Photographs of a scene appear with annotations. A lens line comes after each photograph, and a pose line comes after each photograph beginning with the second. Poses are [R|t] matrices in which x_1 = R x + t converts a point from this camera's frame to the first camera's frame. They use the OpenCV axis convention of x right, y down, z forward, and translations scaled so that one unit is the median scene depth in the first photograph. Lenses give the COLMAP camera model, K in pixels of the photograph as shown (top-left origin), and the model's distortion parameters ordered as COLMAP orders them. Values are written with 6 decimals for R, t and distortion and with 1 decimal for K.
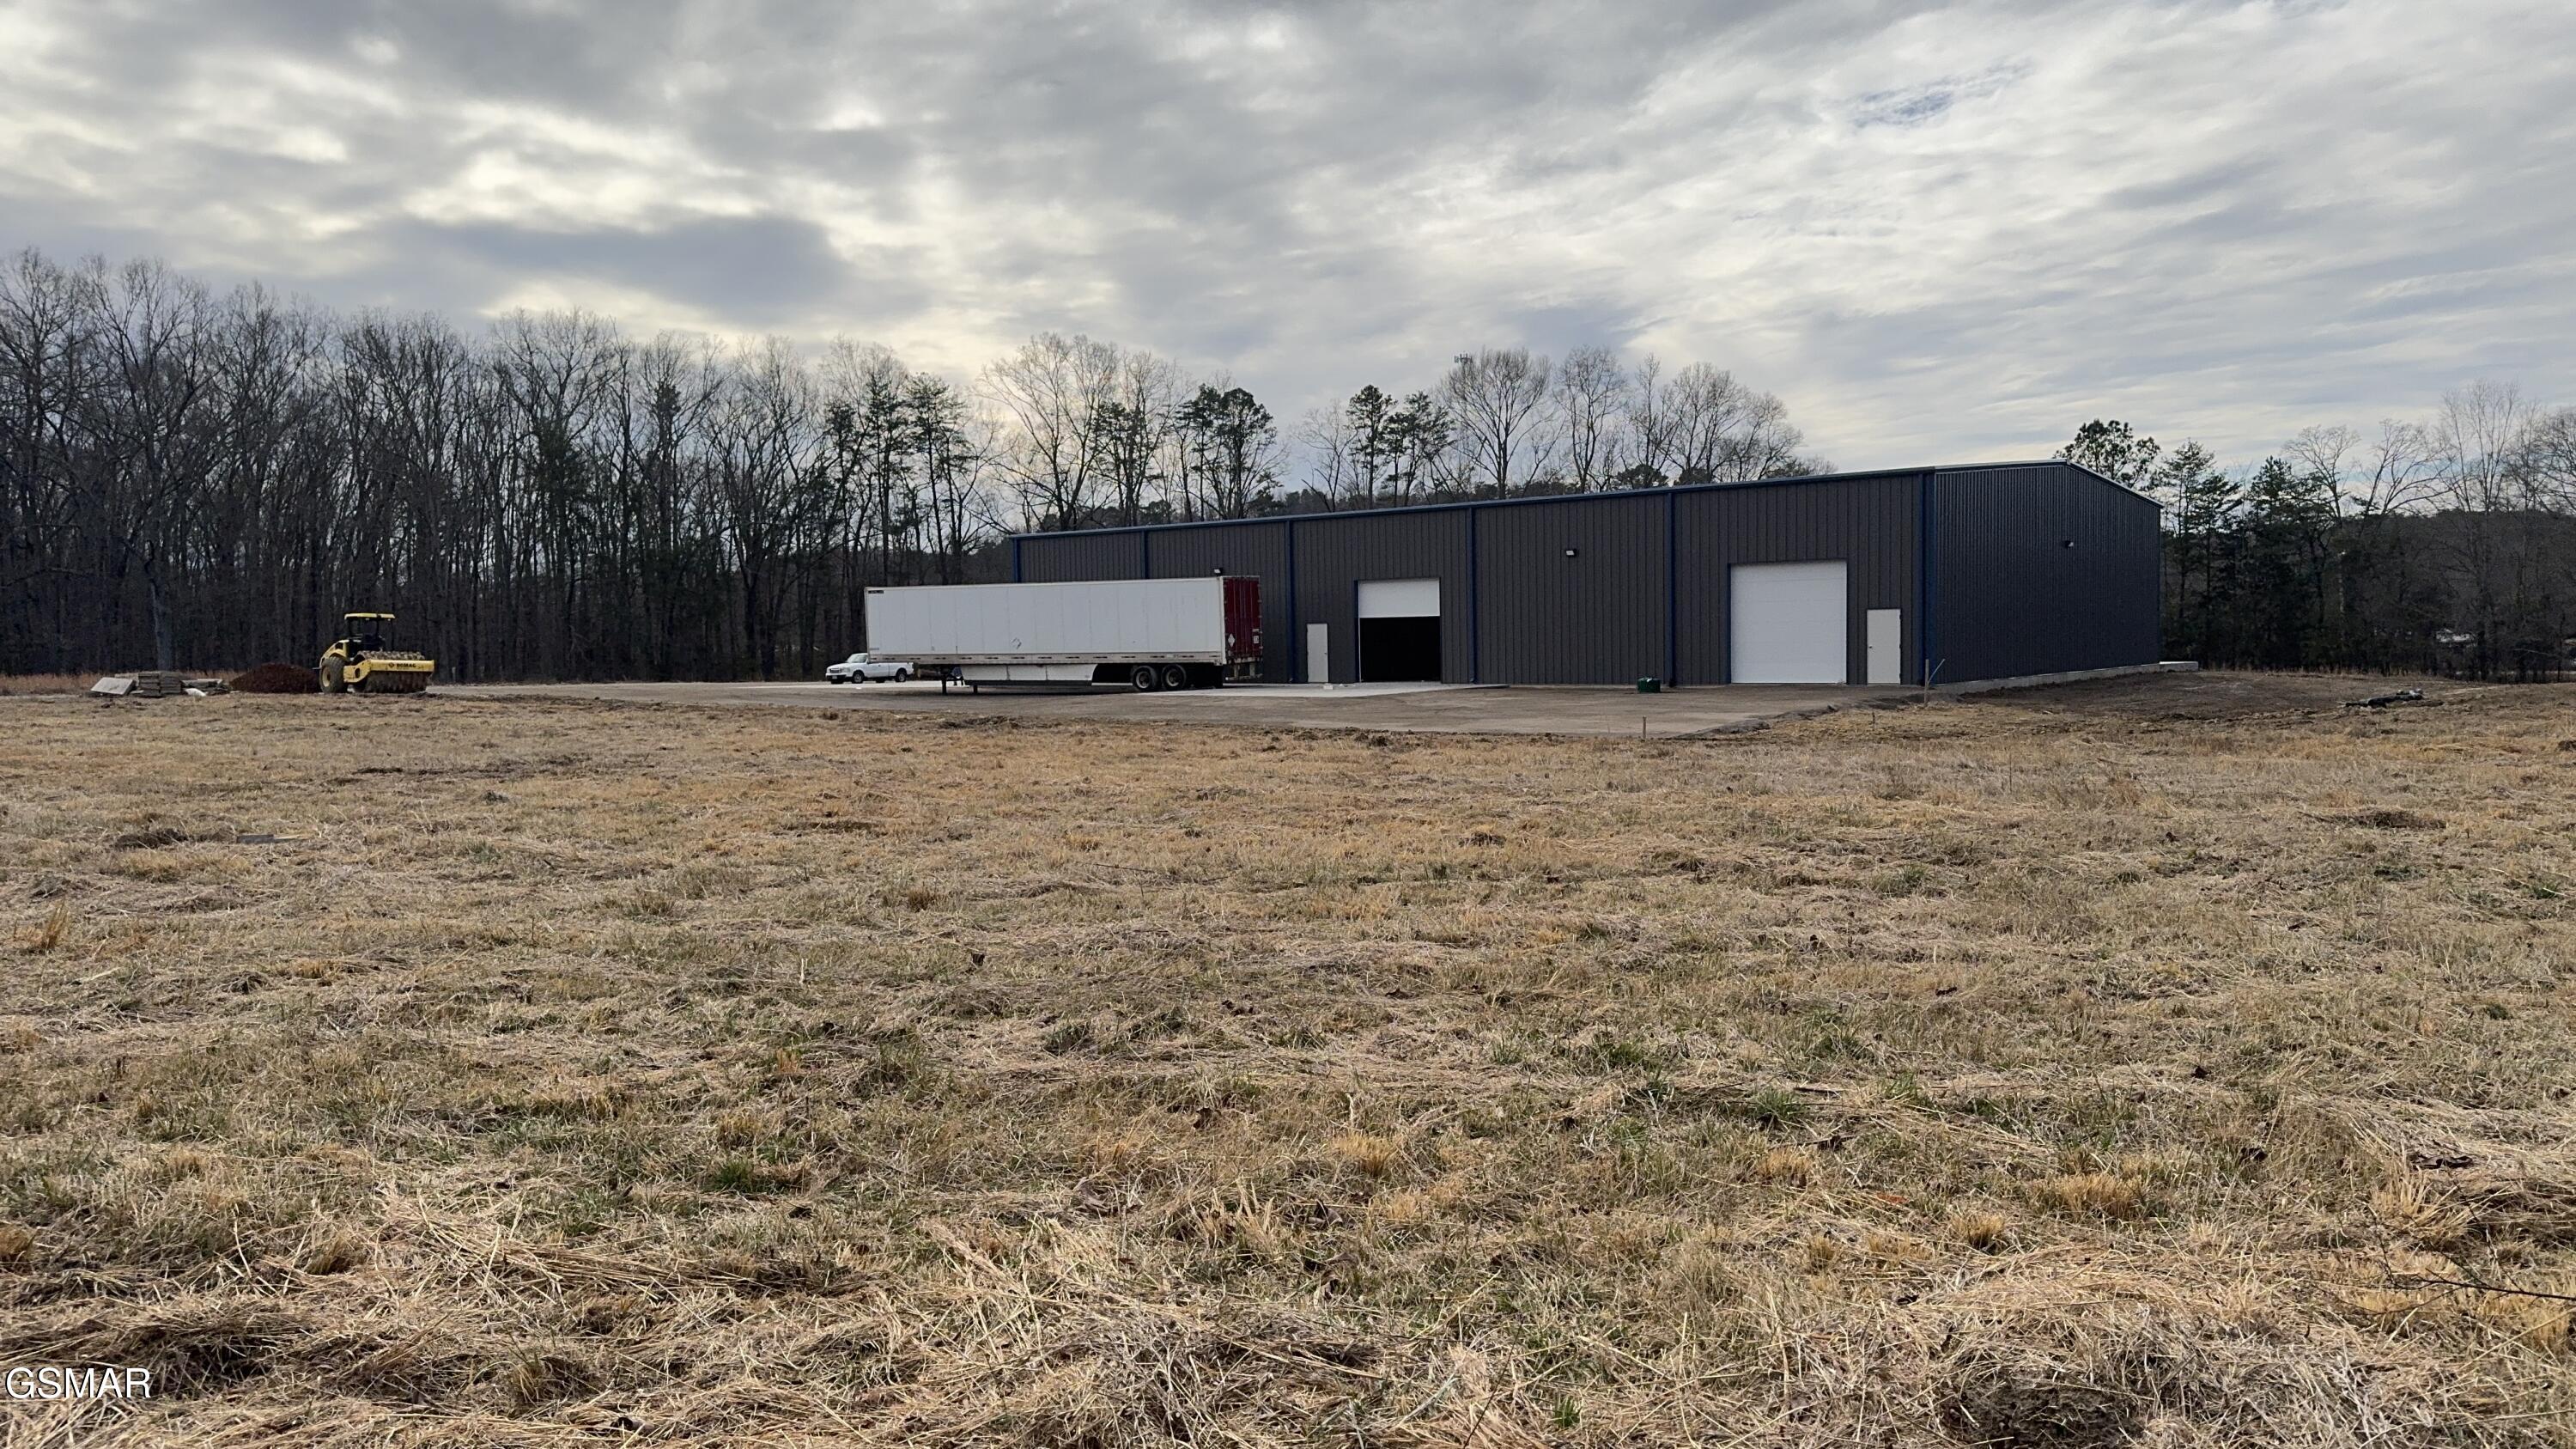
lens RADIAL K [[1793.2, 0, 1288.0], [0, 1793.2, 724.5], [0, 0, 1]] dist [0.136475, -0.210263]
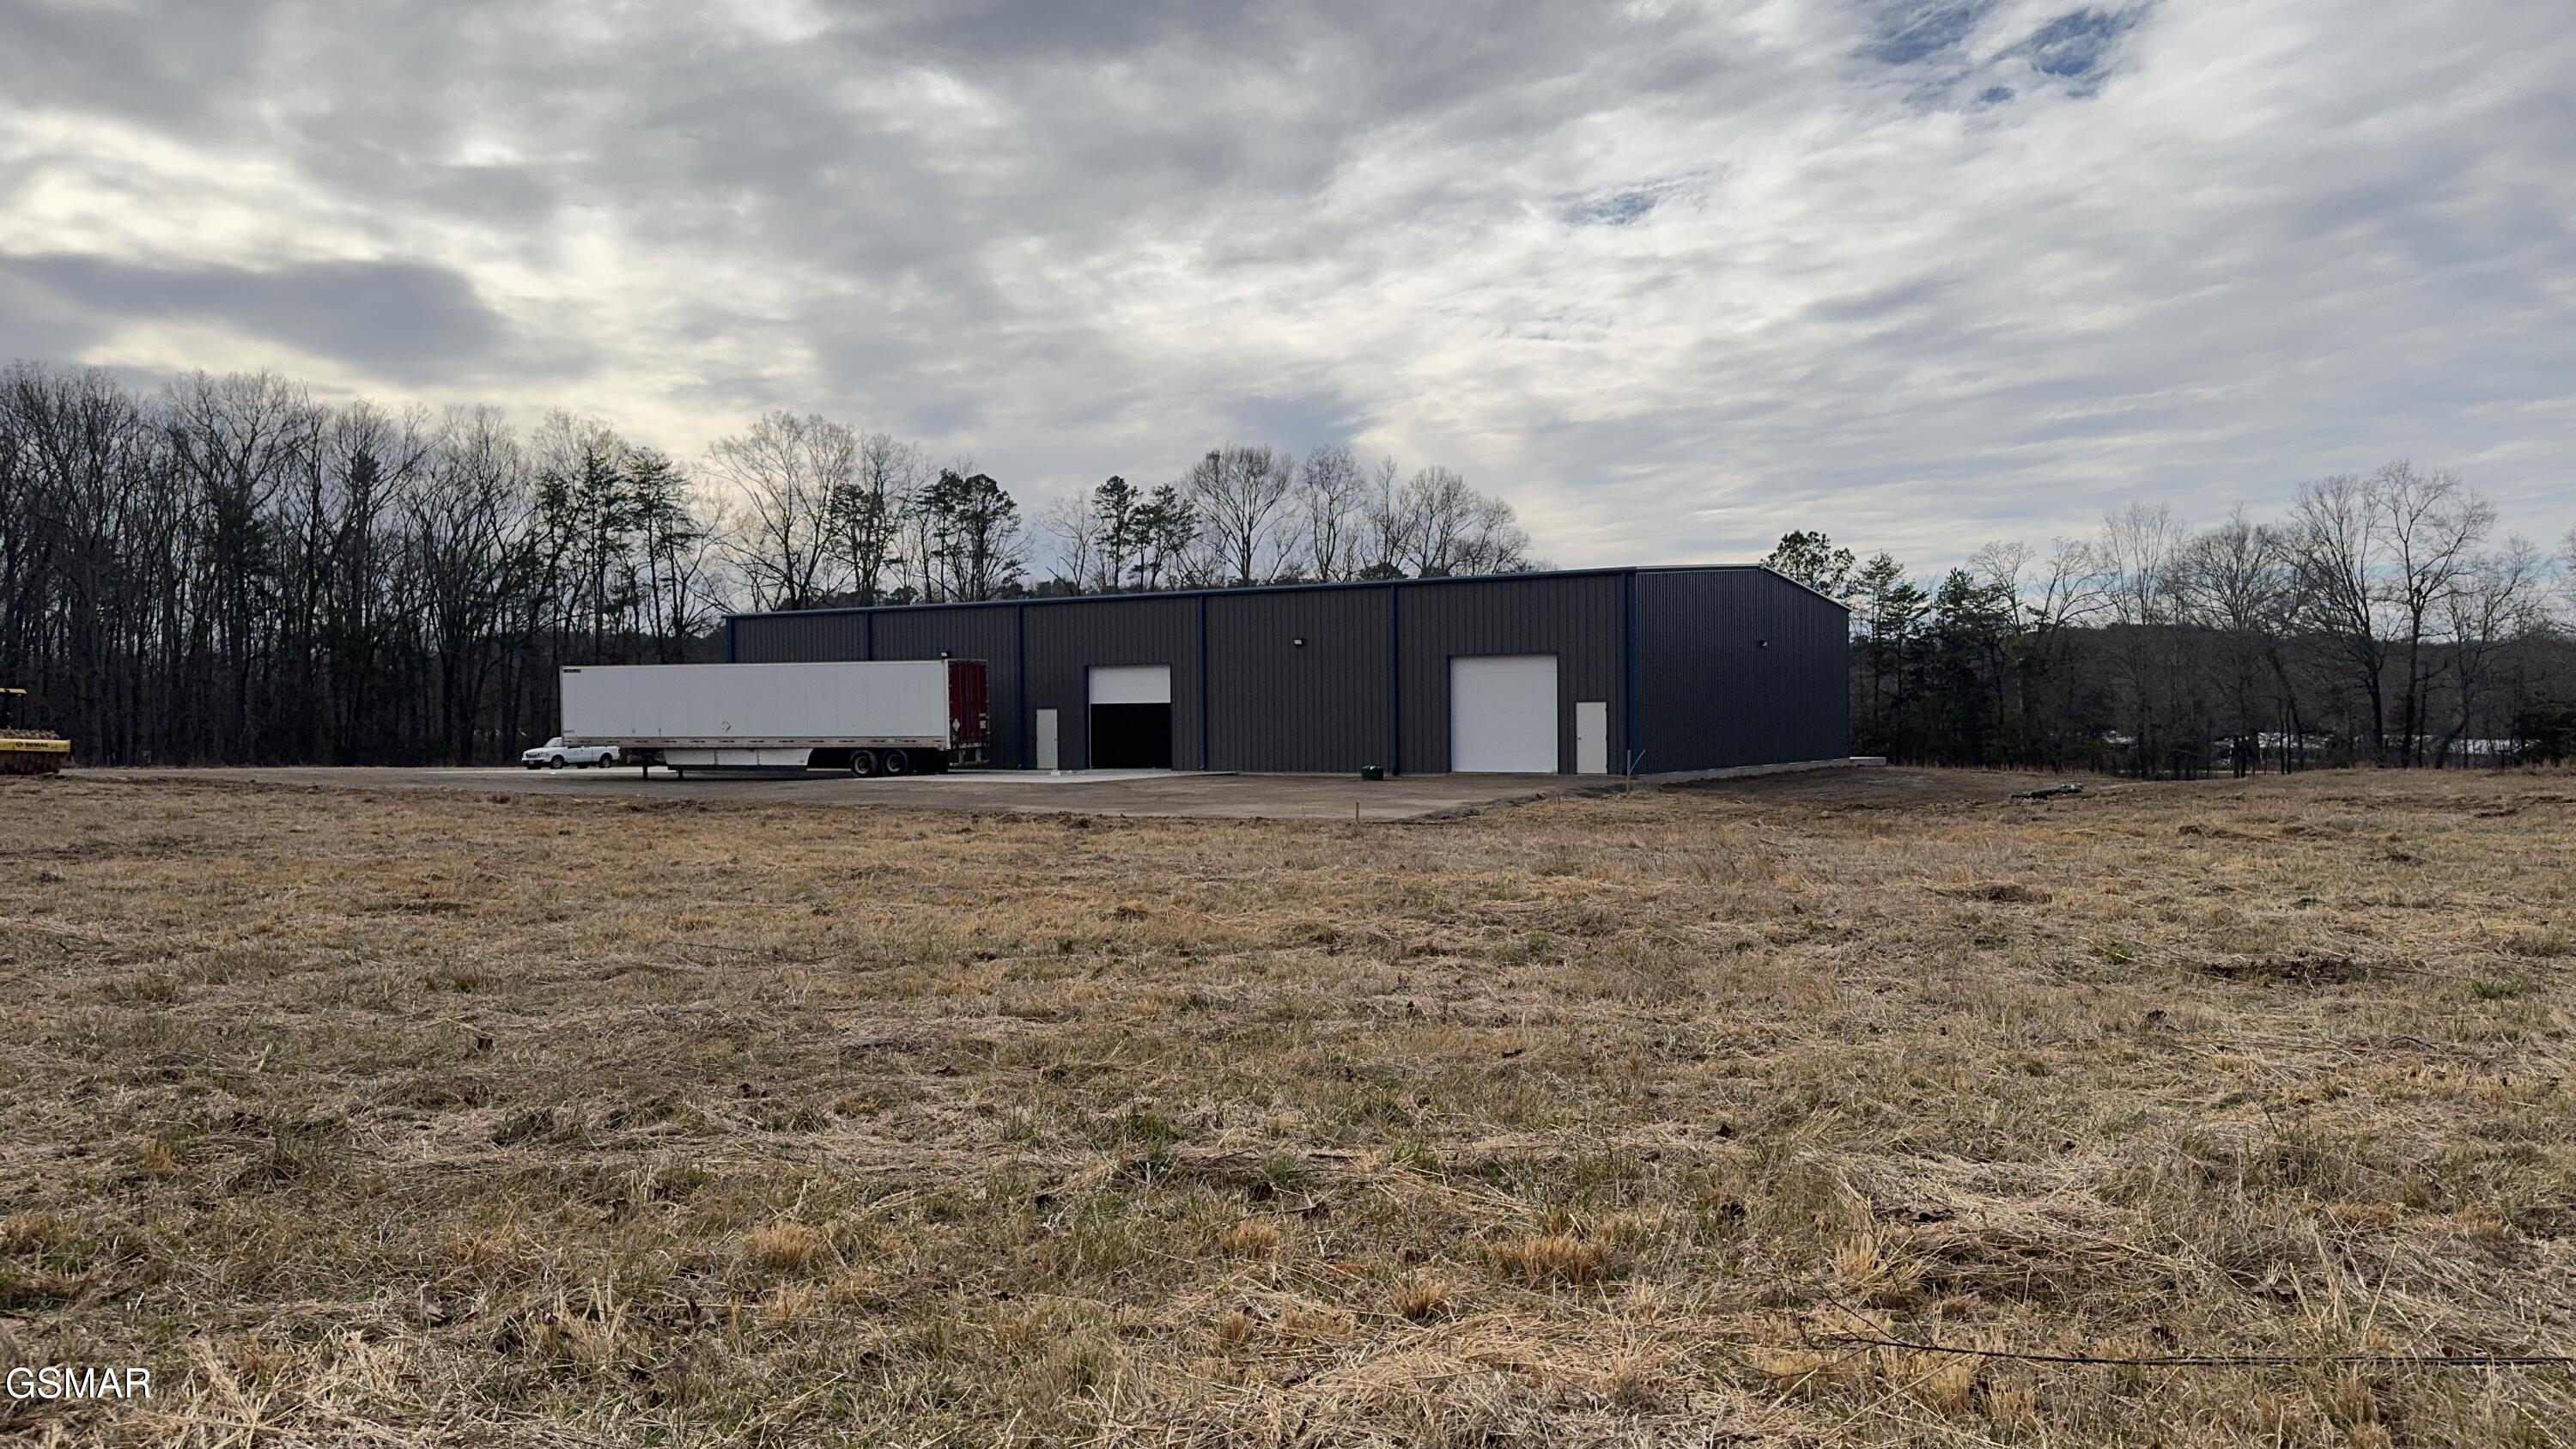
lens RADIAL K [[1793.2, 0, 1288.0], [0, 1793.2, 724.5], [0, 0, 1]] dist [0.136475, -0.210263]
pose [[0.990860, 0.010259, 0.134503, 0.014760], [-0.003319, 0.998656, -0.051724, 0.002674], [-0.134853, 0.050805, 0.989562, 0.006625]]
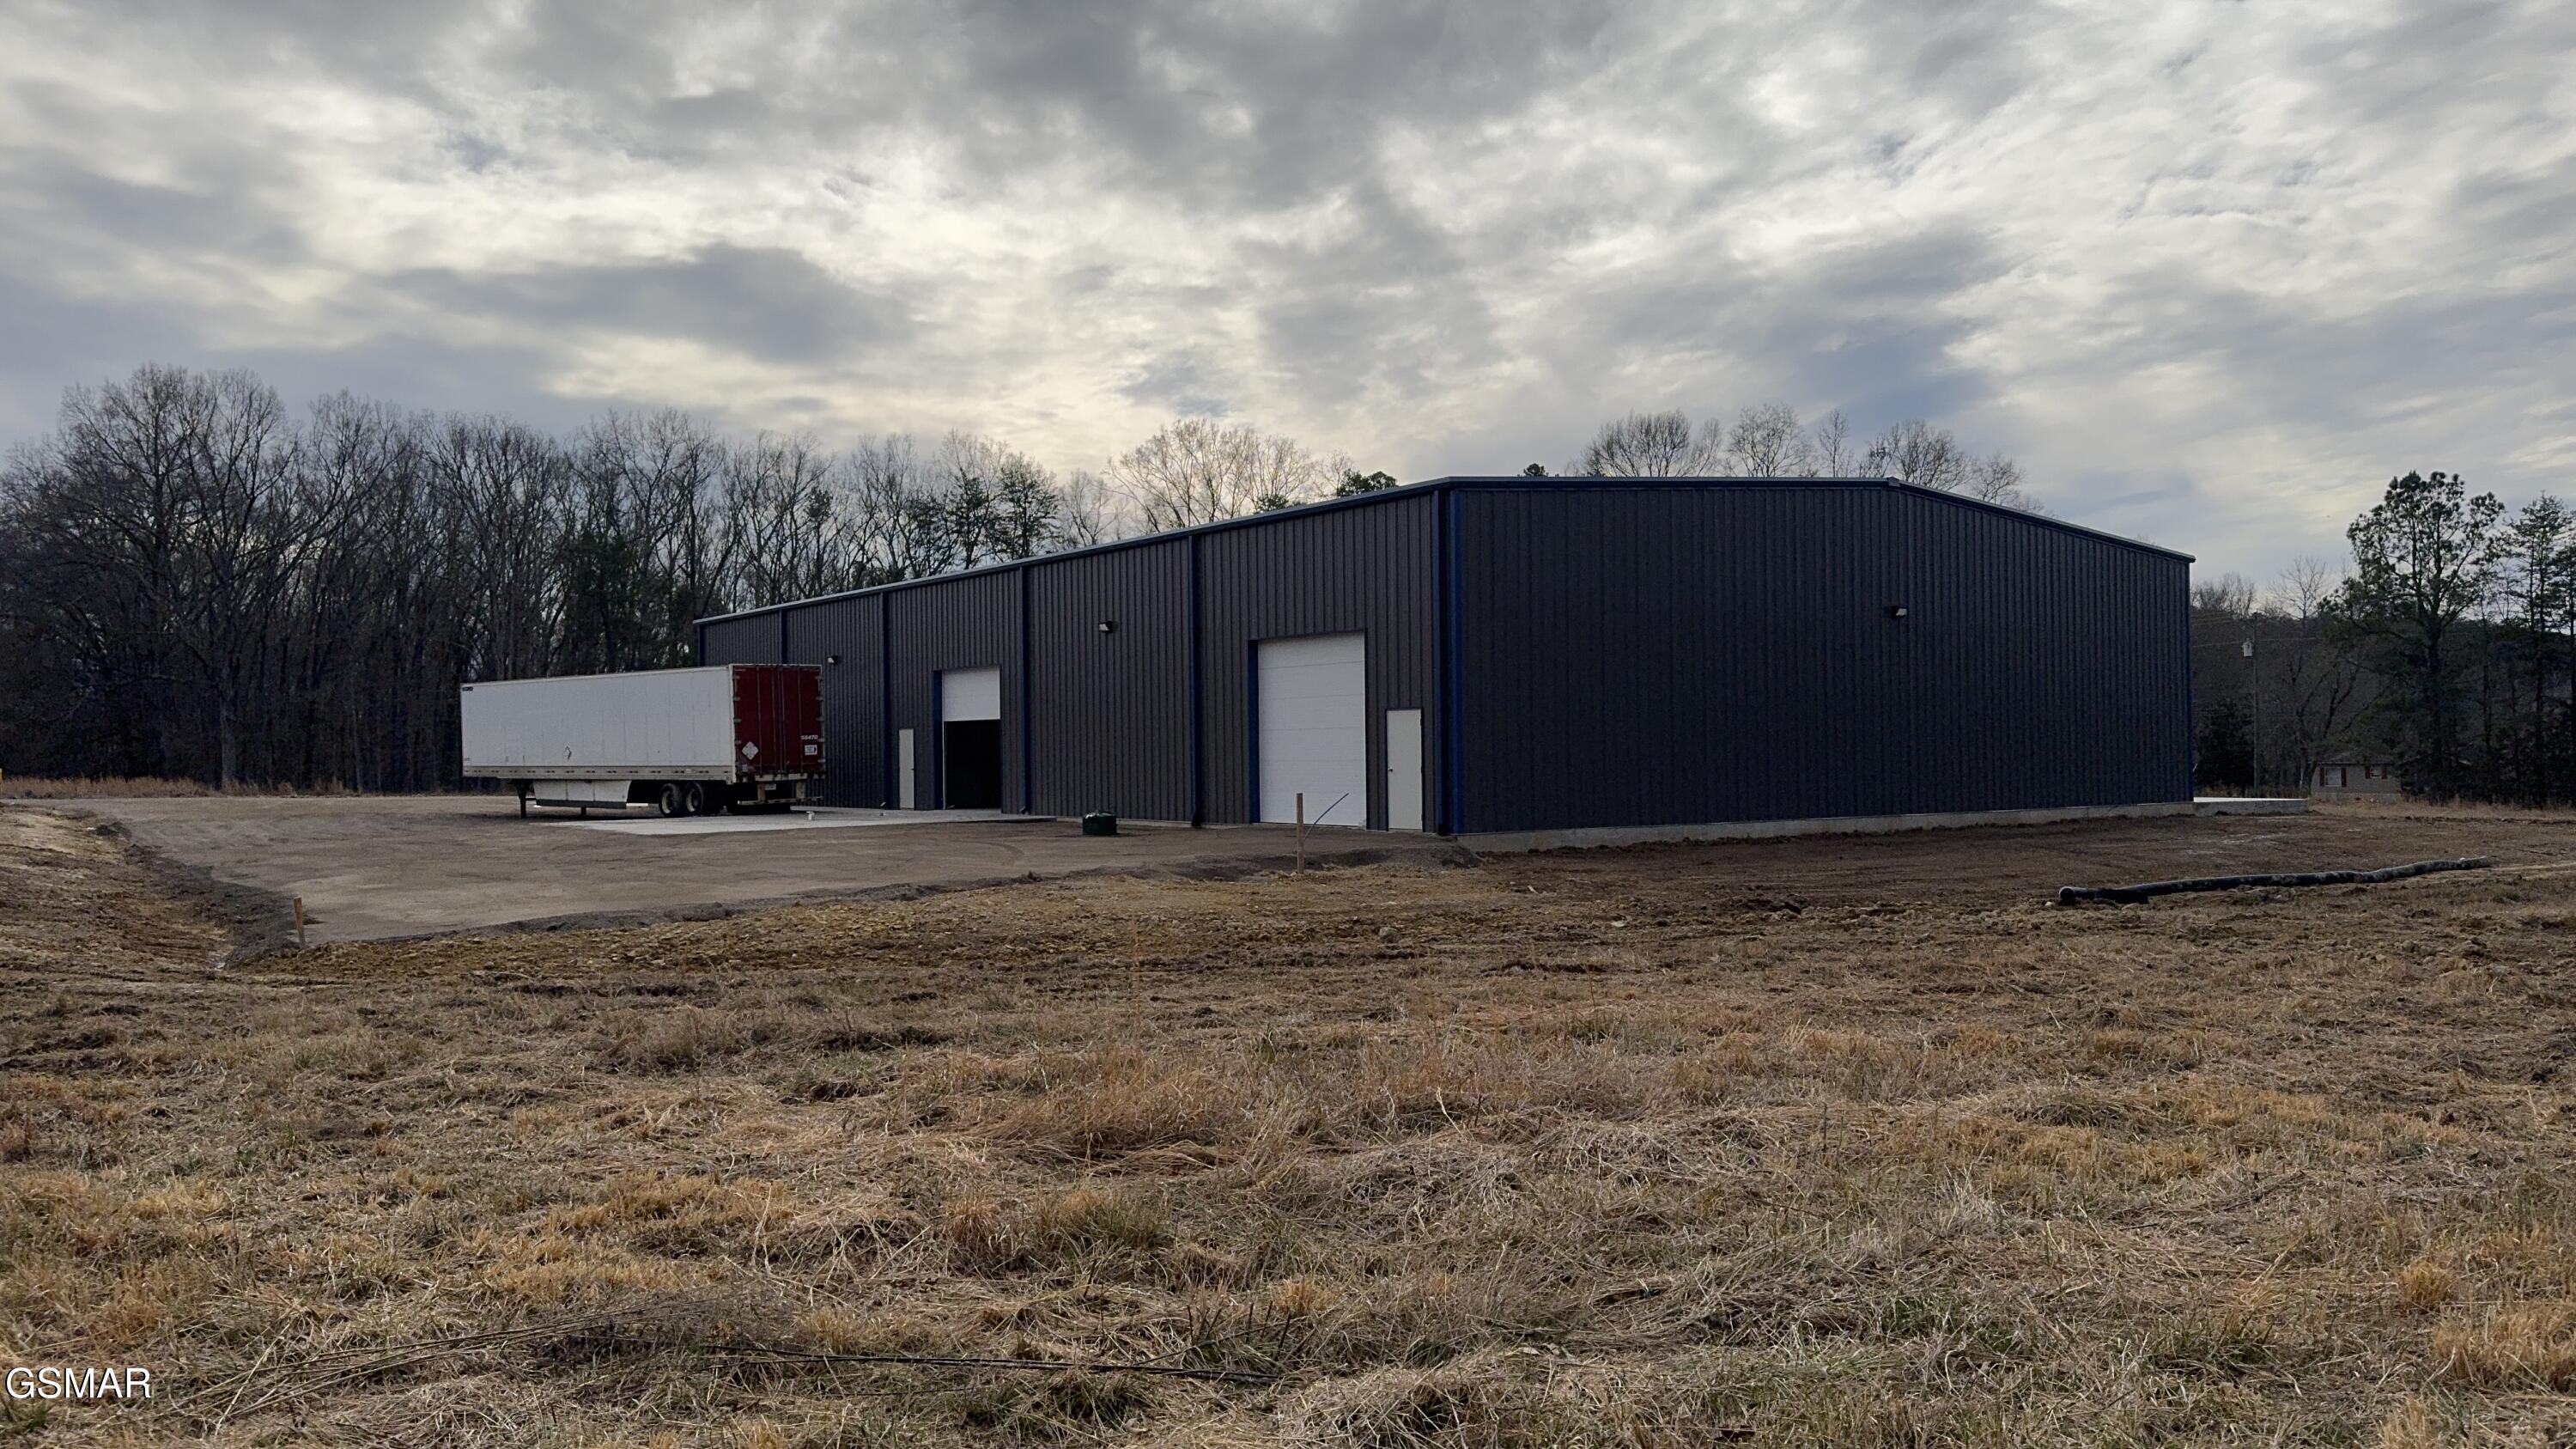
lens RADIAL K [[1793.2, 0, 1288.0], [0, 1793.2, 724.5], [0, 0, 1]] dist [0.136475, -0.210263]
pose [[0.965572, 0.004761, -0.260093, 0.362333], [-0.021370, 0.997905, -0.061065, -0.016022], [0.259257, 0.064521, 0.963651, 0.321479]]
